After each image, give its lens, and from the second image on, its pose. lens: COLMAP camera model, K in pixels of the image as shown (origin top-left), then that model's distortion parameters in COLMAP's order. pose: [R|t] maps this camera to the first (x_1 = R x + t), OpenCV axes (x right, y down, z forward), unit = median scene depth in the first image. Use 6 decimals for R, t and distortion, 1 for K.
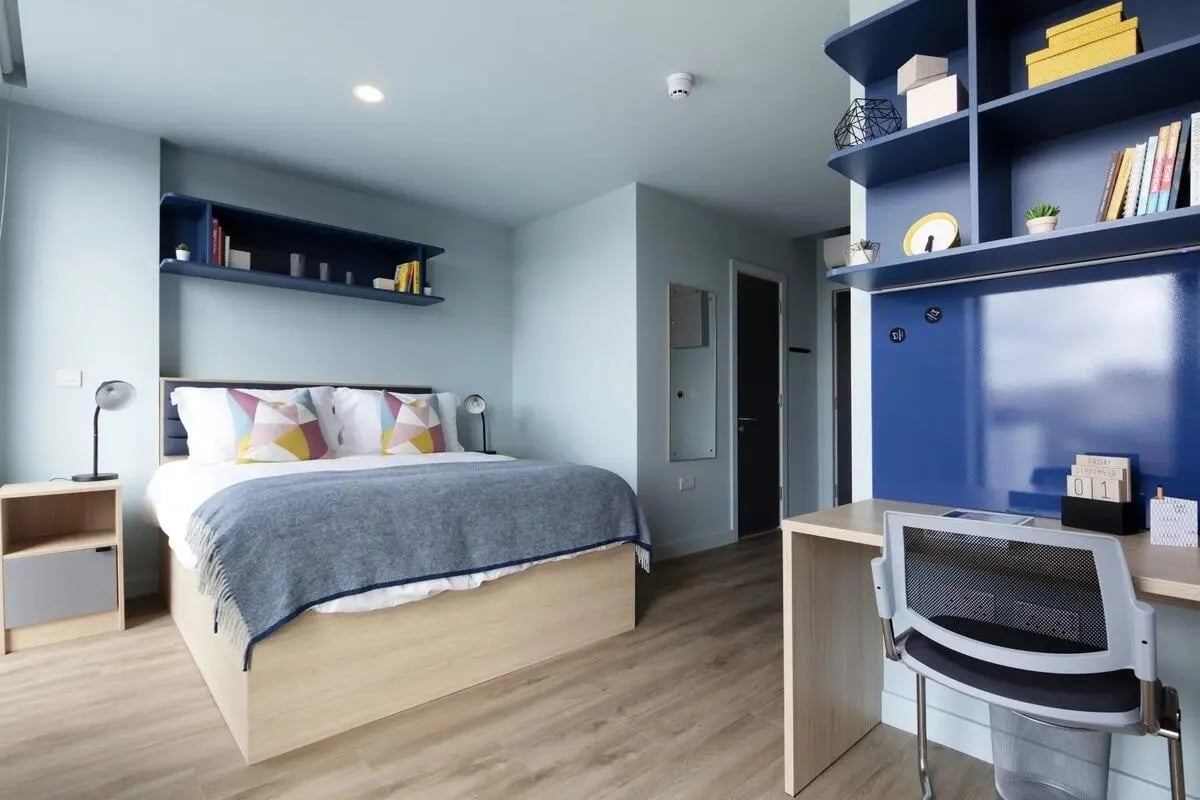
lens RADIAL K [[585.2, 0, 601.4], [0, 585.2, 408.9], [0, 0, 1]] dist [0.000205, -0.000938]
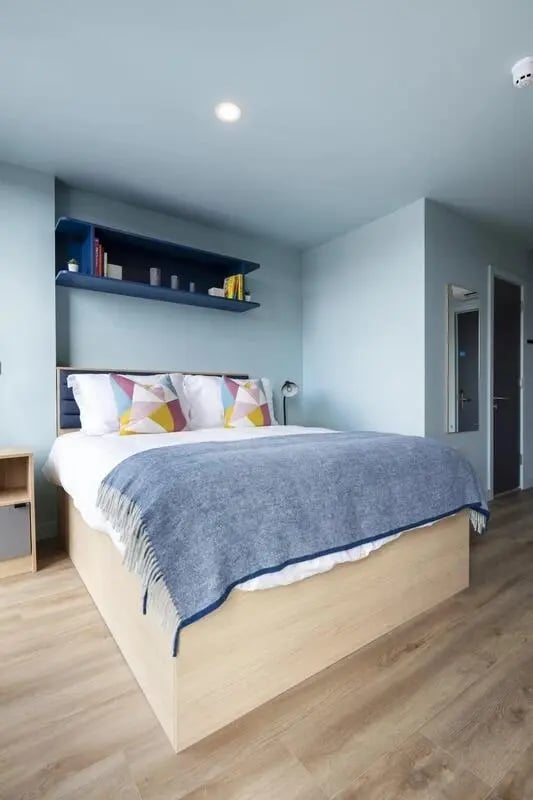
lens RADIAL K [[390.1, 0, 266.5], [0, 390.1, 400.0], [0, 0, 1]] dist [0.000205, -0.000938]
pose [[0.993372, -0.009949, -0.114513, -0.233980], [0.010320, 0.999943, 0.002648, 0.022981], [0.114480, -0.003812, 0.993418, 0.240396]]
